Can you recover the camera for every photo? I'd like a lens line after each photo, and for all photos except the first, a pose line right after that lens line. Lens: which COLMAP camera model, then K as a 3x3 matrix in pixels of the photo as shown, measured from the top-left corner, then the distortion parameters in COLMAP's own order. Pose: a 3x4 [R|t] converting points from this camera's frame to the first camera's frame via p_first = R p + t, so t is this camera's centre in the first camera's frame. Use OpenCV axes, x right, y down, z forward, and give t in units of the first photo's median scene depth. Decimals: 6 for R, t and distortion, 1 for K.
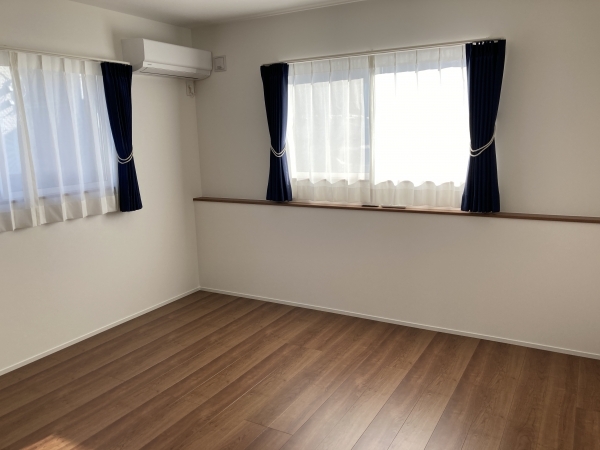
lens RADIAL K [[495.7, 0, 300.0], [0, 495.7, 225.0], [0, 0, 1]] dist [0.007704, 0.006211]
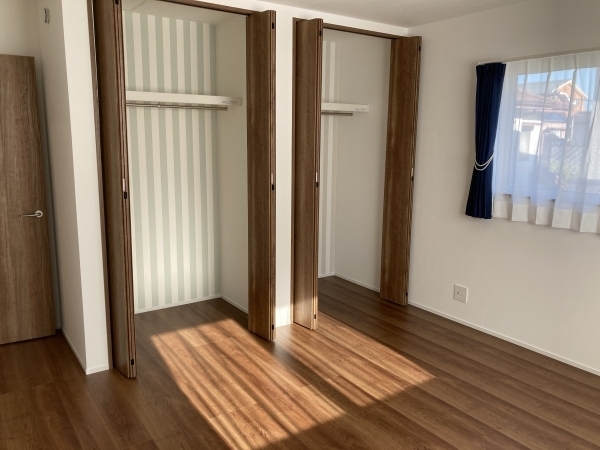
lens RADIAL K [[495.7, 0, 300.0], [0, 495.7, 225.0], [0, 0, 1]] dist [0.007704, 0.006211]
pose [[-0.416555, 0.197513, -0.887395, 0.657862], [-0.164762, 0.943548, 0.287352, -0.236780], [0.894055, 0.265907, -0.360497, 1.003818]]
